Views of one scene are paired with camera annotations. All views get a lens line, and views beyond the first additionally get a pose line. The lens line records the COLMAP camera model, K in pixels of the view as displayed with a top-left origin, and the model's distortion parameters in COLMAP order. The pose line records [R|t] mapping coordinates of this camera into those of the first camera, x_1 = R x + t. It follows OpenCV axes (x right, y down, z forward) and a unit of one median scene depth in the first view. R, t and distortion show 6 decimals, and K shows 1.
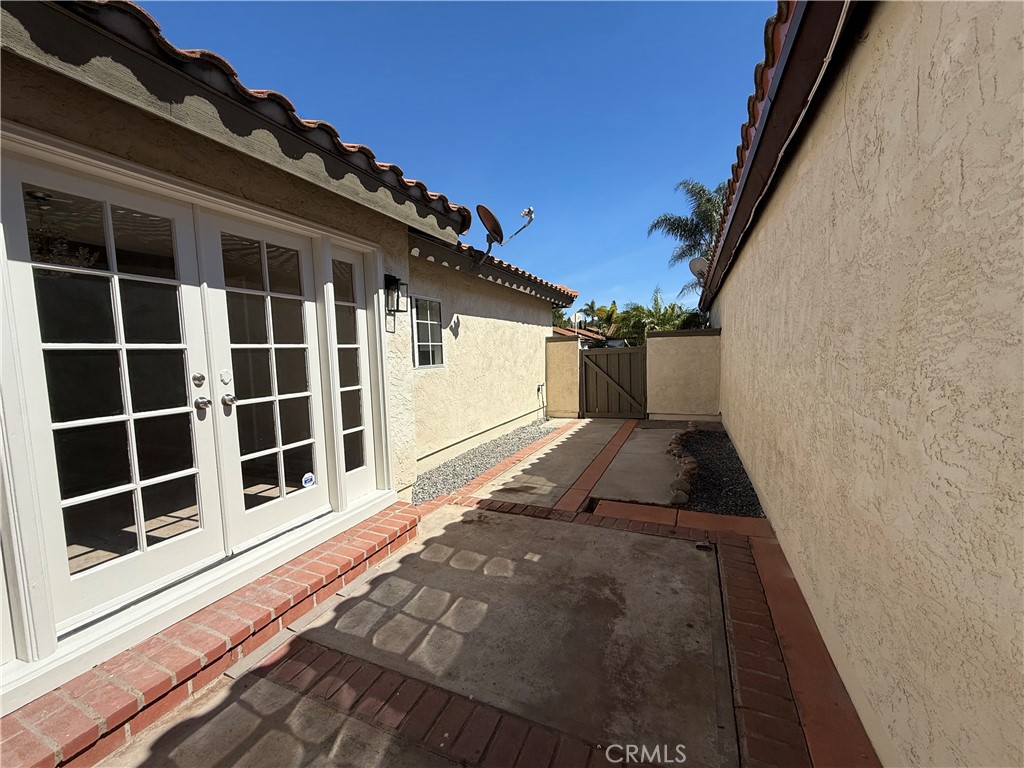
lens RADIAL K [[411.6, 0, 510.2], [0, 411.6, 384.2], [0, 0, 1]] dist [0.000967, 0.000153]
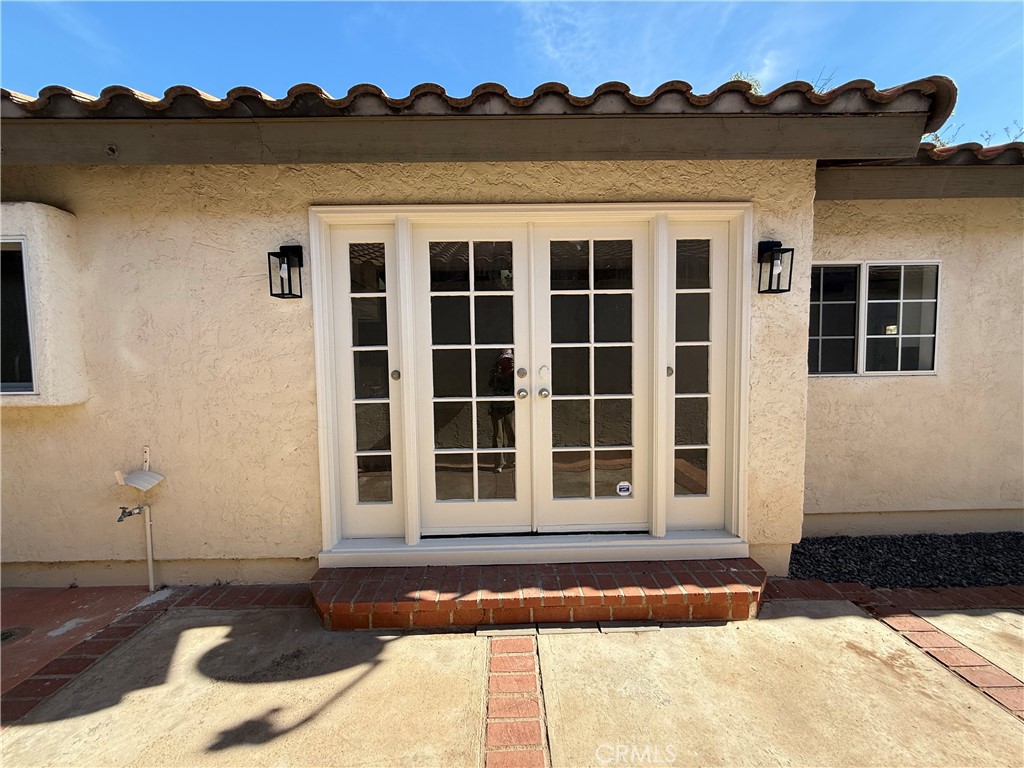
lens RADIAL K [[397.7, 0, 512.2], [0, 397.7, 387.8], [0, 0, 1]] dist [0.000057, 0.000032]
pose [[0.402822, 0.064634, -0.912994, 0.215119], [-0.068481, 0.996836, 0.040355, -0.013572], [0.912713, 0.046267, 0.405973, 0.400533]]
